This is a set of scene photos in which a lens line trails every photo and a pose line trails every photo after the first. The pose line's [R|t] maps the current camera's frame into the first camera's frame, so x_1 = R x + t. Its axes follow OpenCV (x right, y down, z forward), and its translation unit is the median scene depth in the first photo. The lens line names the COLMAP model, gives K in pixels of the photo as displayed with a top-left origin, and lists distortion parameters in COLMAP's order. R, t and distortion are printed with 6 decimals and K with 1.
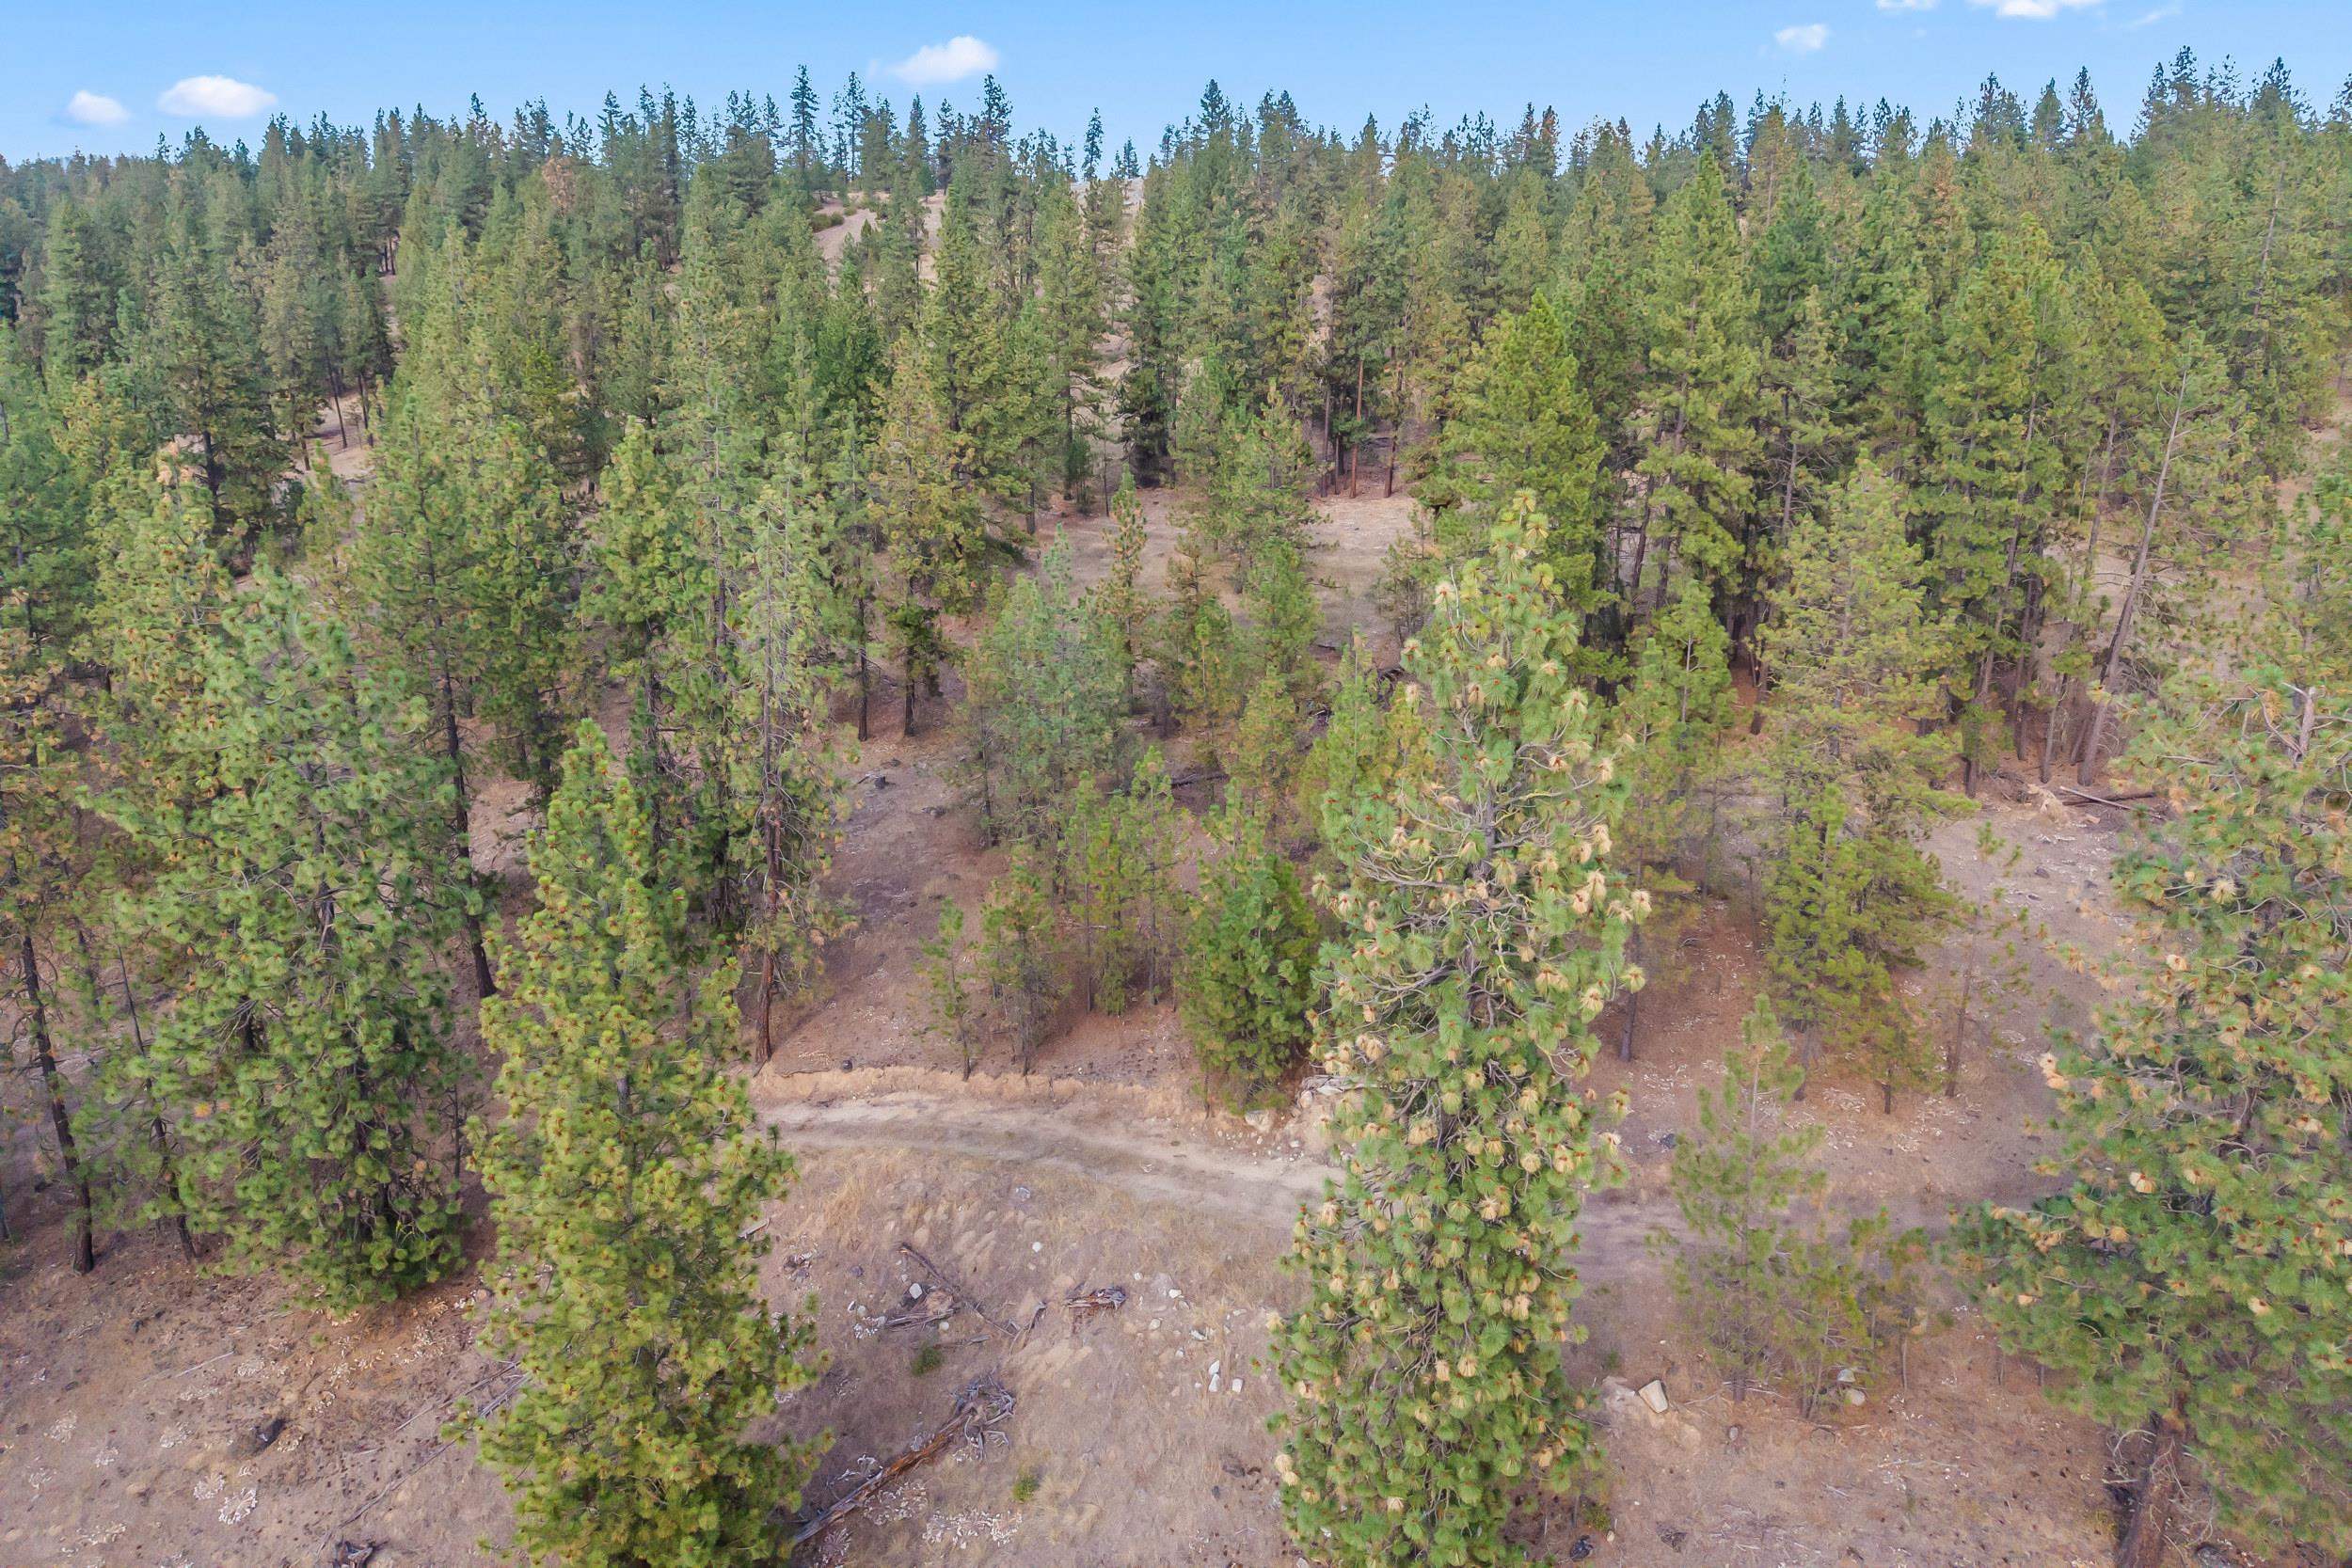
lens RADIAL K [[1504.3, 0, 1159.1], [0, 1504.3, 794.3], [0, 0, 1]] dist [0.006330, -0.007944]
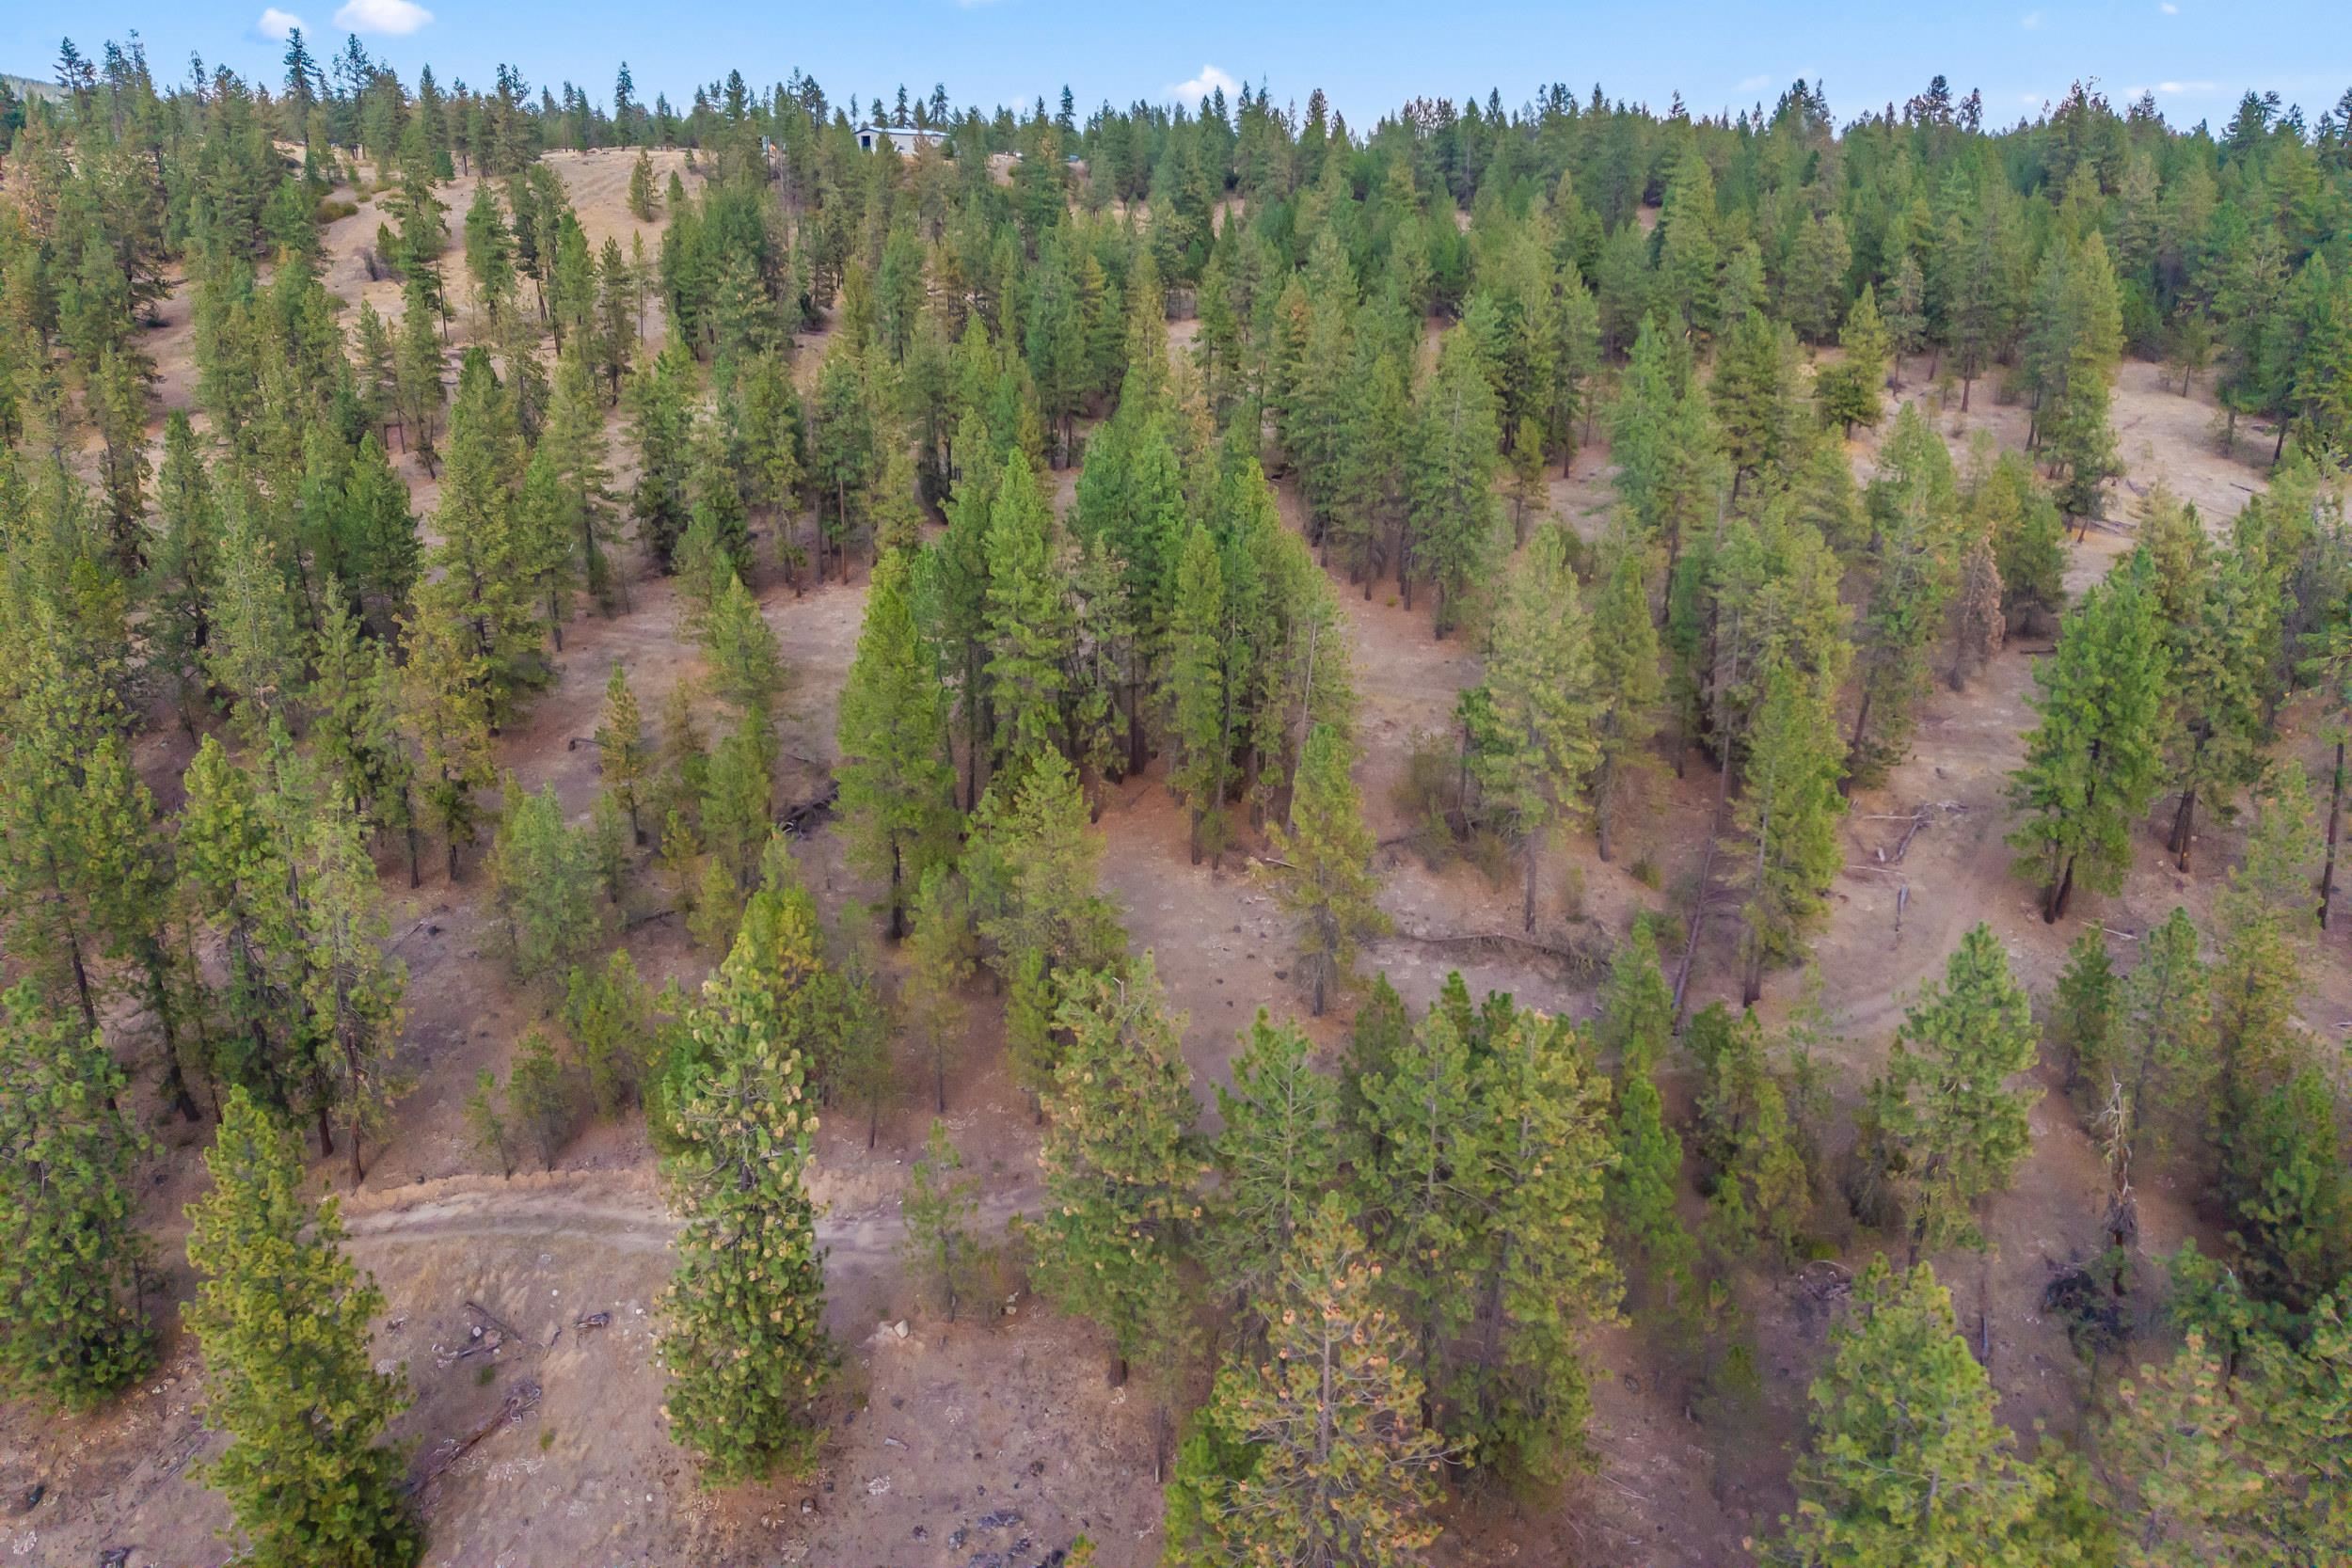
lens RADIAL K [[1504.3, 0, 1184.0], [0, 1504.3, 761.9], [0, 0, 1]] dist [0.006330, -0.007944]
pose [[0.963461, -0.075854, 0.256881, 0.210514], [0.059055, 0.995618, 0.072501, -0.369076], [-0.261255, -0.054681, 0.963720, -0.757785]]
